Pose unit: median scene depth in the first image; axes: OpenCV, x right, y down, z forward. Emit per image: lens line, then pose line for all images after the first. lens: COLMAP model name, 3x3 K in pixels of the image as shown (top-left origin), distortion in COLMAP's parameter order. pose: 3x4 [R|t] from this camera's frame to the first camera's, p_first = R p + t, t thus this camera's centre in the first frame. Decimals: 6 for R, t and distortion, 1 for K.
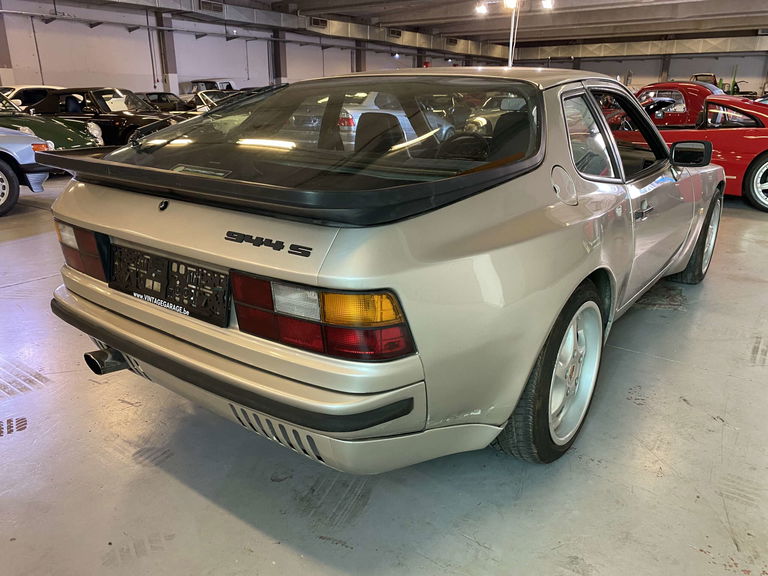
lens RADIAL K [[585.5, 0, 391.8], [0, 585.5, 288.9], [0, 0, 1]] dist [0.010092, -0.000271]
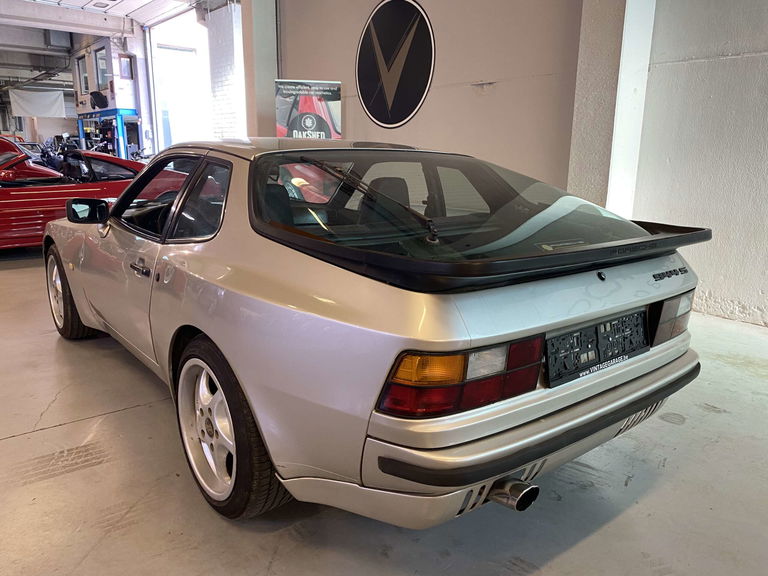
lens RADIAL K [[590.5, 0, 384.0], [0, 590.5, 288.0], [0, 0, 1]] dist [0.012453, -0.003764]
pose [[0.255158, -0.222759, 0.940889, -1.514937], [0.292852, 0.945197, 0.144361, -0.393780], [-0.921484, 0.238706, 0.306410, 1.014517]]
